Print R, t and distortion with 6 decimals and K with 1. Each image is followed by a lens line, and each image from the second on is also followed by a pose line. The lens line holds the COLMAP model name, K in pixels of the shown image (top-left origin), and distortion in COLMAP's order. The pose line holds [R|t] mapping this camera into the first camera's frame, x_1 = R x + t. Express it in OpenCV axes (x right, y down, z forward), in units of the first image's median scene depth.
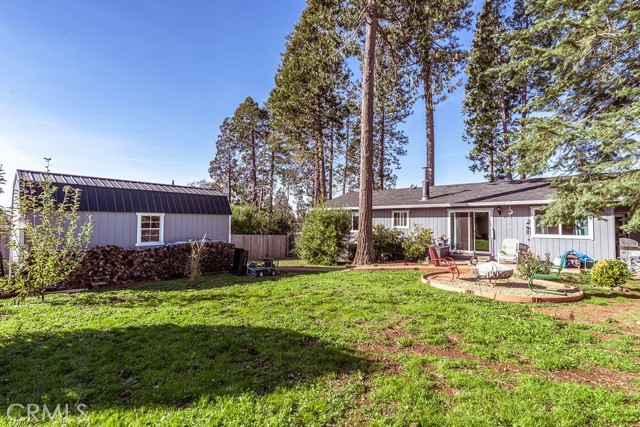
lens RADIAL K [[283.4, 0, 319.6], [0, 283.4, 215.3], [0, 0, 1]] dist [-0.000510, -0.000120]
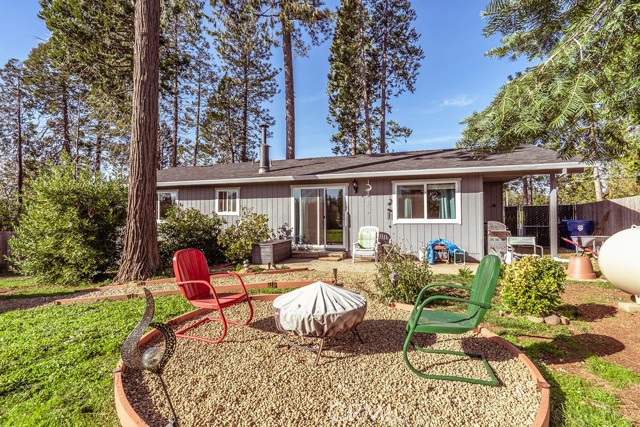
lens RADIAL K [[306.8, 0, 321.0], [0, 306.8, 214.0], [0, 0, 1]] dist [-0.002322, -0.000123]
pose [[0.909537, -0.004653, 0.415598, 0.197556], [-0.002913, 0.999841, 0.017571, 0.031416], [-0.415614, -0.017193, 0.909379, 0.282845]]
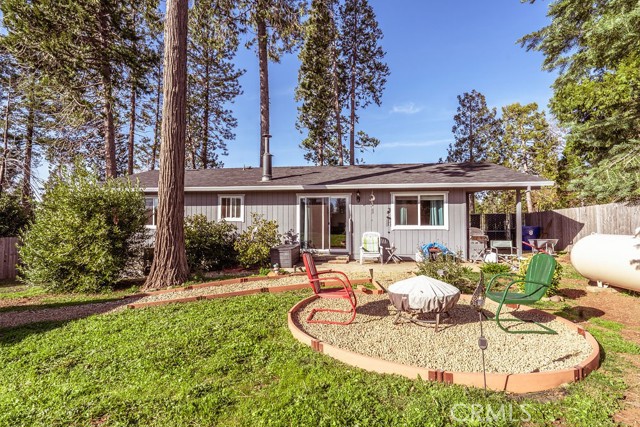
lens RADIAL K [[306.8, 0, 321.0], [0, 306.8, 214.0], [0, 0, 1]] dist [-0.002322, -0.000123]
pose [[0.838047, 0.004894, 0.545577, 0.066863], [-0.011152, 0.999905, 0.008161, 0.021796], [-0.545485, -0.012924, 0.838021, 0.278185]]
